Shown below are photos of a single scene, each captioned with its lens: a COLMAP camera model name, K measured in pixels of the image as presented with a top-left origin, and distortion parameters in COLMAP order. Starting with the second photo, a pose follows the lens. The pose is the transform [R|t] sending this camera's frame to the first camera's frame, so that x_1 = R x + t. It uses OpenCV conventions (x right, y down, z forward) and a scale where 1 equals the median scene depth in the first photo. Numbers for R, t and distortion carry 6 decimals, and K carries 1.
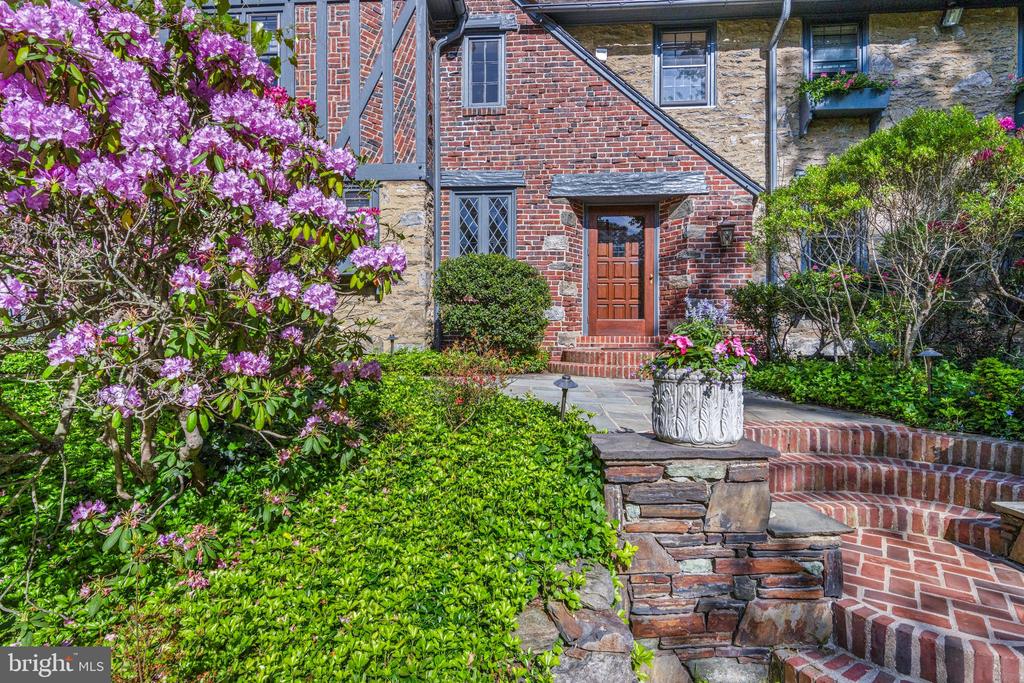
lens RADIAL K [[513.1, 0, 512.8], [0, 513.1, 356.0], [0, 0, 1]] dist [0.001253, 0.000024]
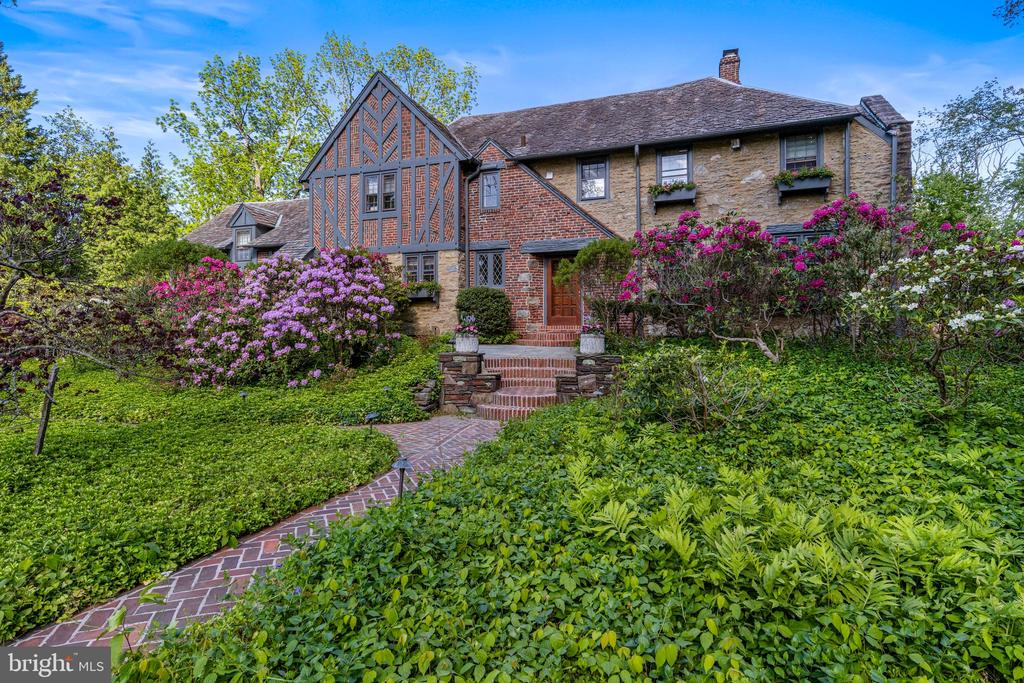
lens RADIAL K [[518.4, 0, 512.0], [0, 518.4, 341.5], [0, 0, 1]] dist [0.000471, 0.000035]
pose [[0.958468, 0.001936, -0.285192, 0.594839], [-0.004855, 0.999943, -0.009529, 0.038283], [0.285158, 0.010518, 0.958423, -0.866821]]
